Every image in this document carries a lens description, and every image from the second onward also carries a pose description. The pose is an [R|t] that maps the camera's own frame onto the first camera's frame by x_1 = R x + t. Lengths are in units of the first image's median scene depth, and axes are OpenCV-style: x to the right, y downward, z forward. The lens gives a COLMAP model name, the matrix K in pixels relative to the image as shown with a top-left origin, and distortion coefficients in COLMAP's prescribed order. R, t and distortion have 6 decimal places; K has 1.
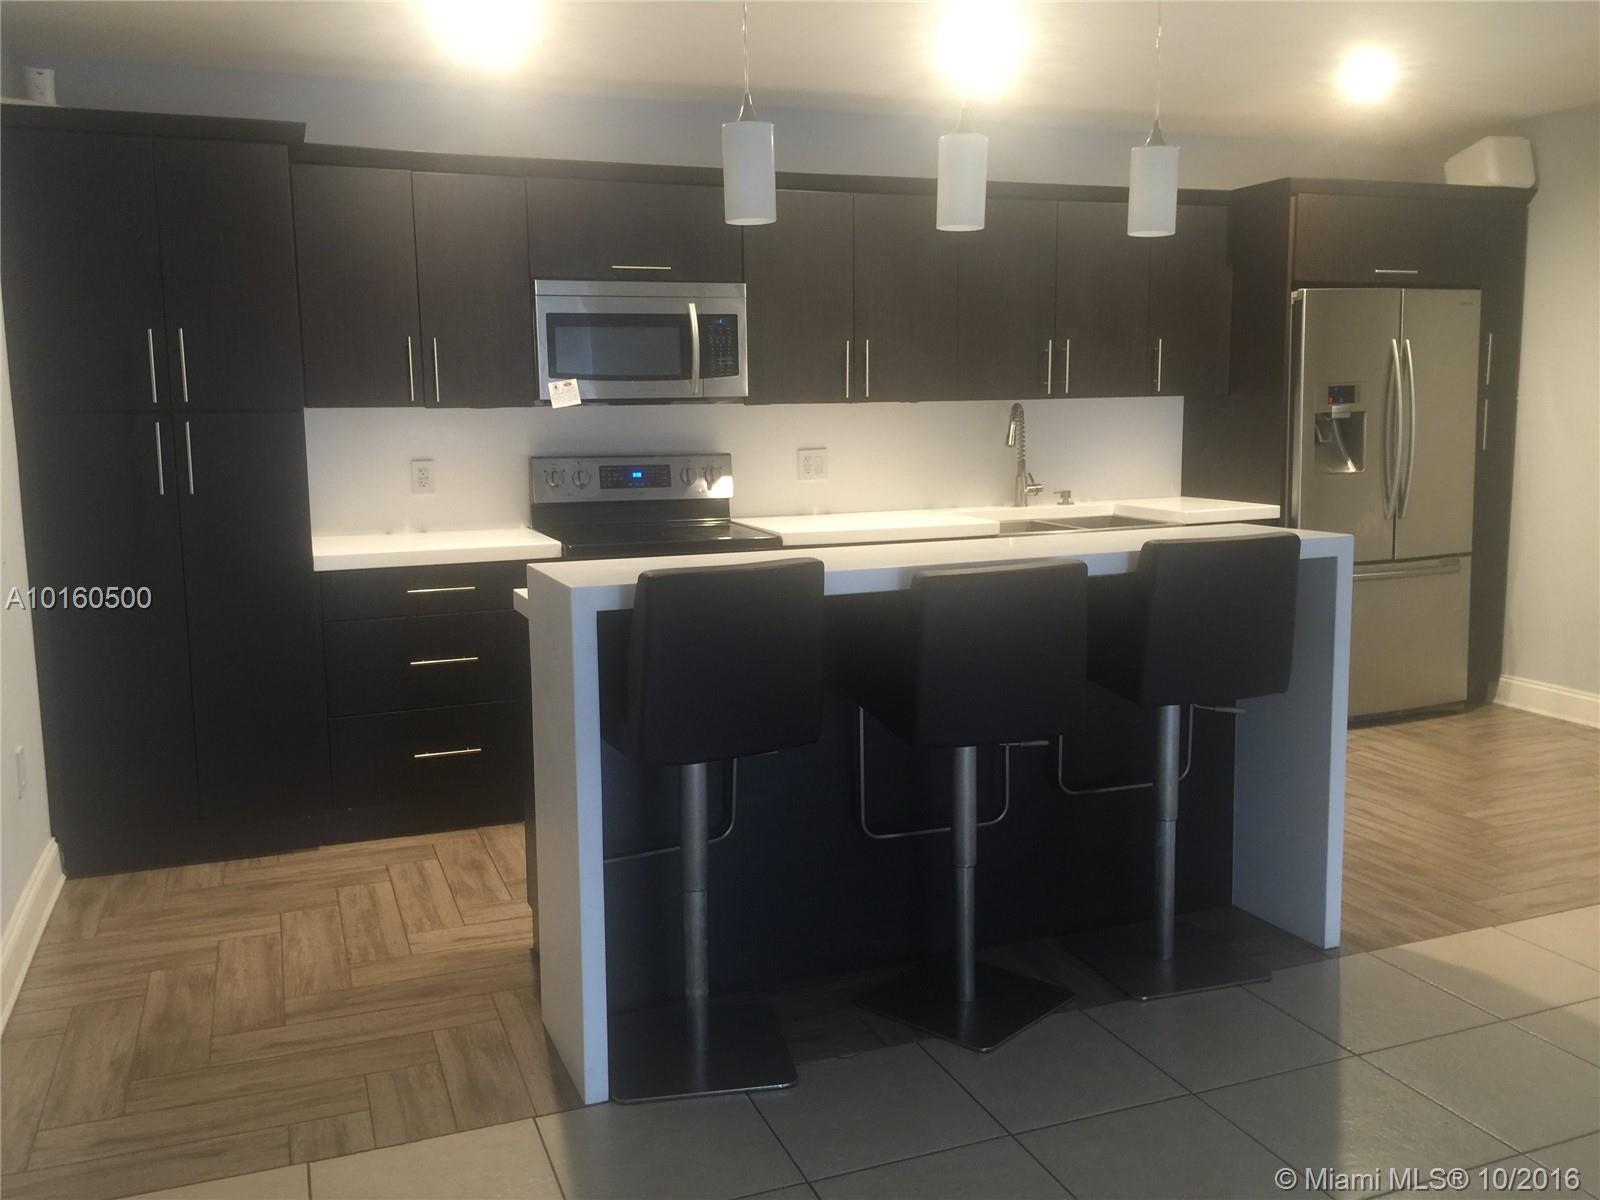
lens RADIAL K [[1362.5, 0, 805.5], [0, 1362.5, 604.9], [0, 0, 1]] dist [0.070281, -0.060870]
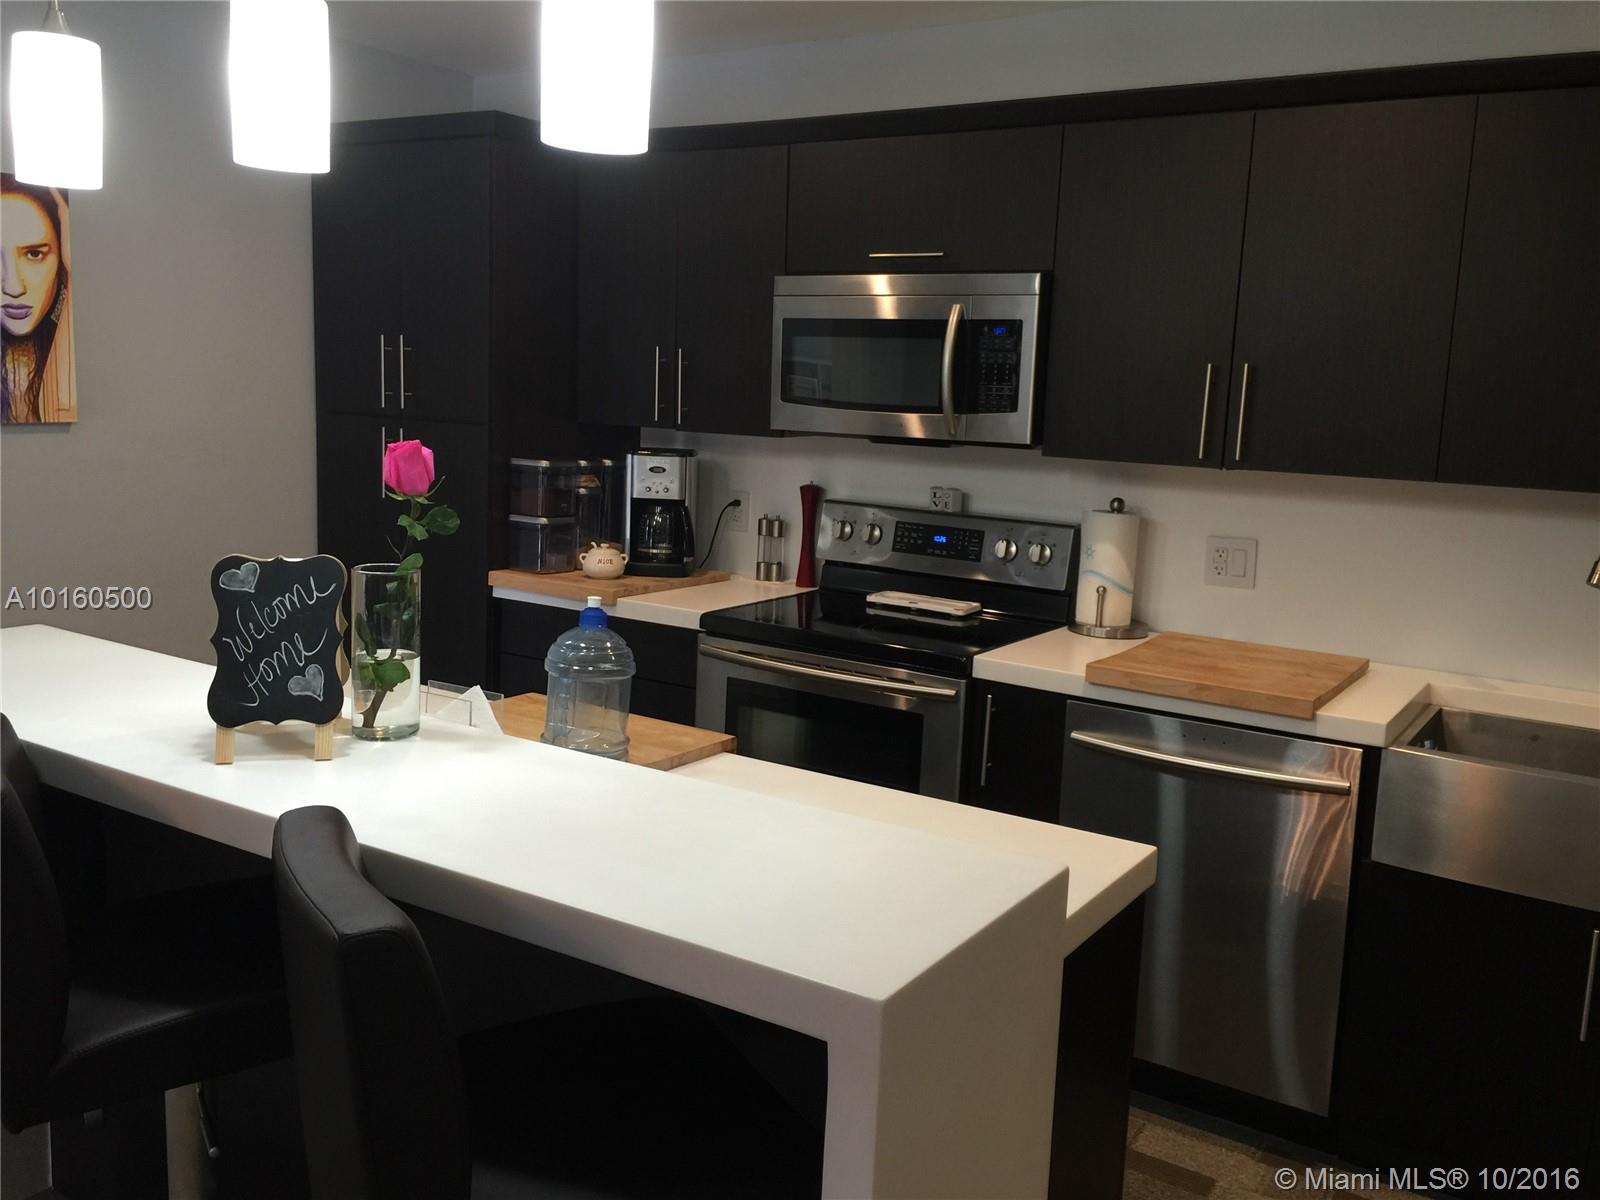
lens RADIAL K [[1362.5, 0, 794.5], [0, 1362.5, 594.3], [0, 0, 1]] dist [0.070281, -0.060870]
pose [[0.589221, 0.166152, -0.790704, 0.407784], [-0.168702, 0.982357, 0.080710, -0.111899], [0.790164, 0.085837, 0.606855, 0.500086]]
